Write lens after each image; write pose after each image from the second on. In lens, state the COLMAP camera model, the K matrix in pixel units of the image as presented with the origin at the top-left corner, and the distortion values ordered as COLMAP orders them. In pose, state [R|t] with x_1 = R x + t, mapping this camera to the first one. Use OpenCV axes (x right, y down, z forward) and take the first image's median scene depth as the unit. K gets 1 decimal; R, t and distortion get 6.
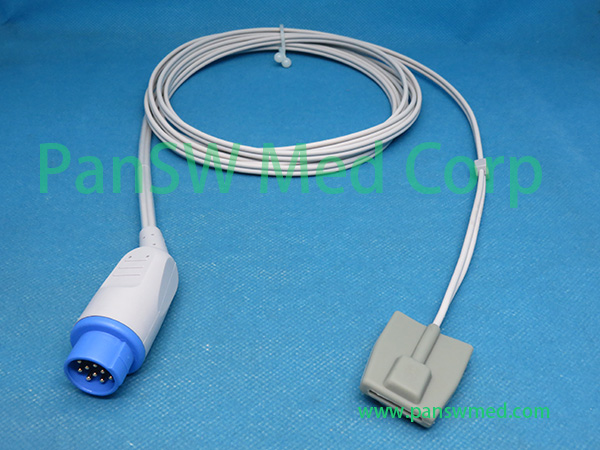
lens RADIAL K [[651.9, 0, 300.0], [0, 651.9, 225.0], [0, 0, 1]] dist [-0.057546, -0.017004]
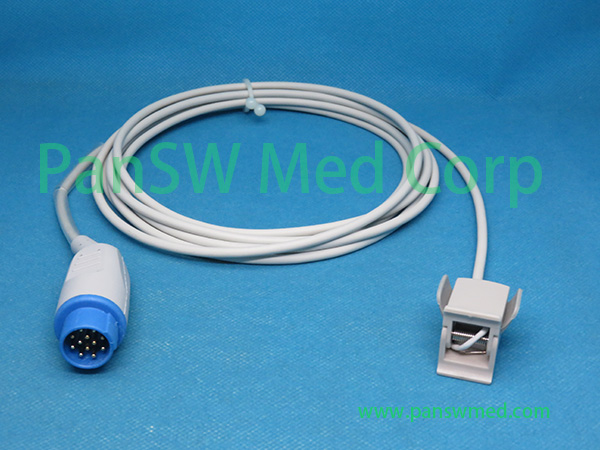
lens RADIAL K [[935.7, 0, 300.0], [0, 935.7, 225.0], [0, 0, 1]] dist [-0.138758, 0.113424]
pose [[0.998697, 0.016258, -0.048367, 0.126998], [-0.022113, 0.992147, -0.123106, 0.060506], [0.045986, 0.124016, 0.991214, -0.325316]]
